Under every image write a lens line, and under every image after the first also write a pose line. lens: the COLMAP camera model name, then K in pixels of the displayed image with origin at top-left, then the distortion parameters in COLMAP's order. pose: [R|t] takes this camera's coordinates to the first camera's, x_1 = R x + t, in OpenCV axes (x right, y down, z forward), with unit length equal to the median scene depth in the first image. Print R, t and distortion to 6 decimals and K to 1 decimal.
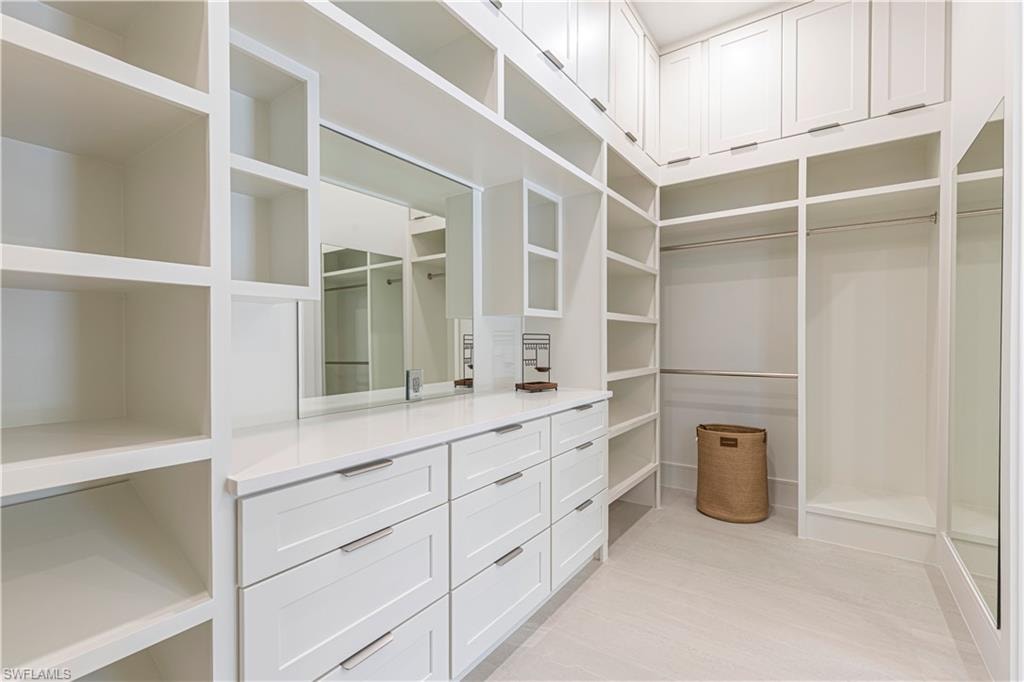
lens RADIAL K [[456.7, 0, 513.5], [0, 456.7, 342.9], [0, 0, 1]] dist [0.001007, 0.000158]
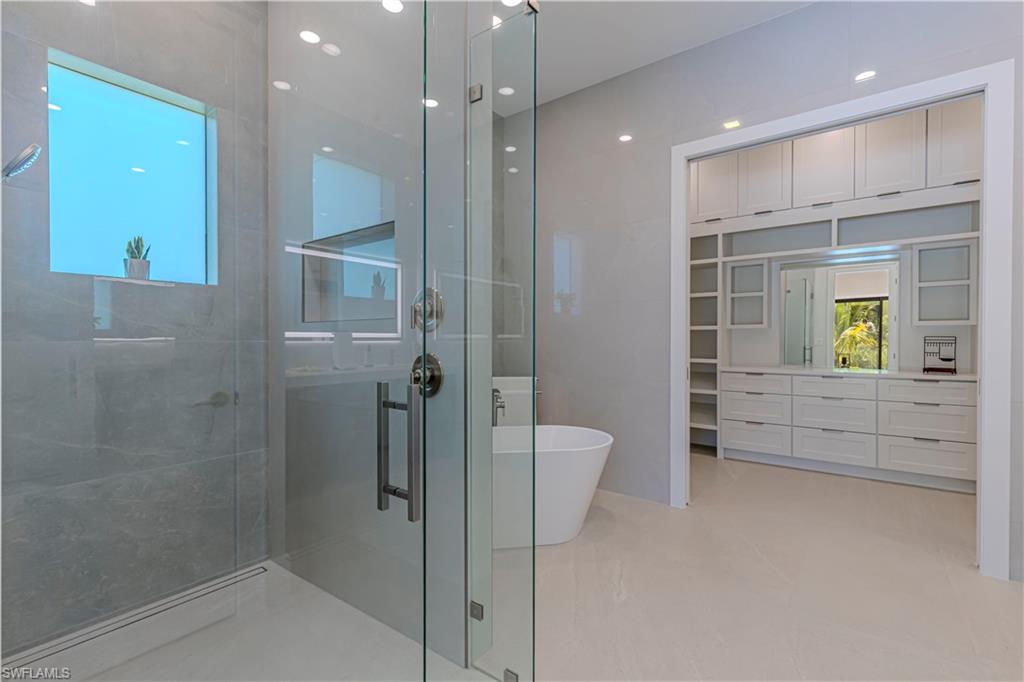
lens RADIAL K [[459.4, 0, 521.2], [0, 459.4, 343.0], [0, 0, 1]] dist [0.014166, -0.002724]
pose [[-0.032004, 0.008281, -0.999453, 1.663426], [-0.005970, 0.999946, 0.008476, -0.002100], [0.999470, 0.006238, -0.031953, -0.374422]]
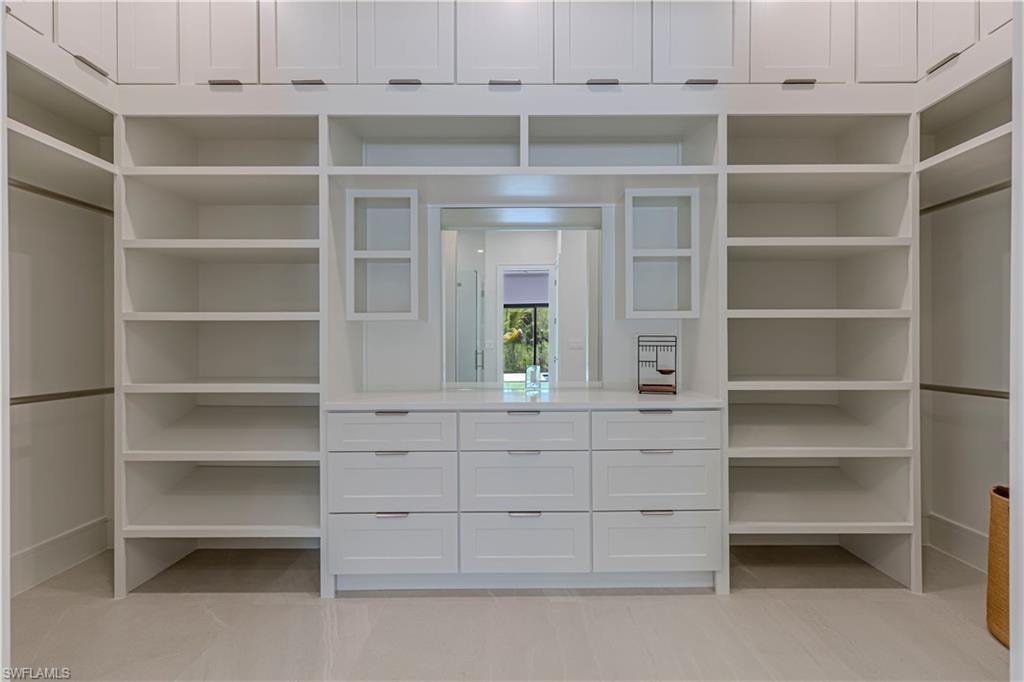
lens RADIAL K [[456.7, 0, 518.3], [0, 456.7, 342.5], [0, 0, 1]] dist [0.001007, 0.000158]
pose [[0.574901, -0.002065, -0.818220, 0.687150], [-0.001978, 0.999990, -0.003914, -0.000608], [0.818221, 0.003868, 0.574891, 0.175196]]
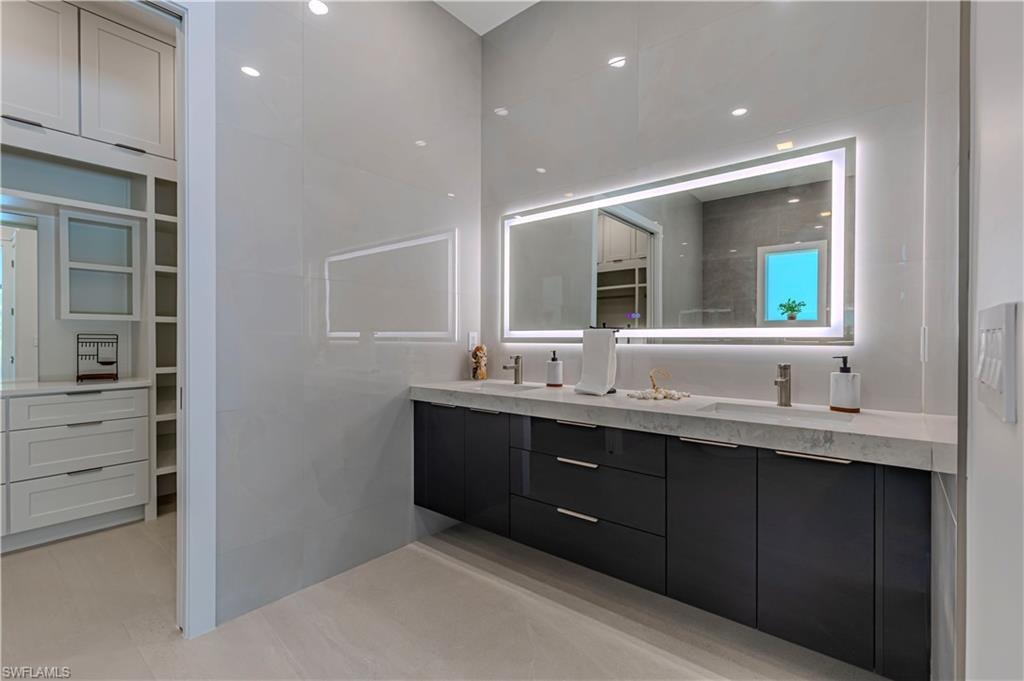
lens RADIAL K [[456.7, 0, 513.9], [0, 456.7, 340.0], [0, 0, 1]] dist [0.001007, 0.000158]
pose [[0.997338, -0.000195, -0.072920, 1.245408], [0.000021, 0.999997, -0.002393, -0.000977], [0.072920, 0.002385, 0.997335, -0.144112]]
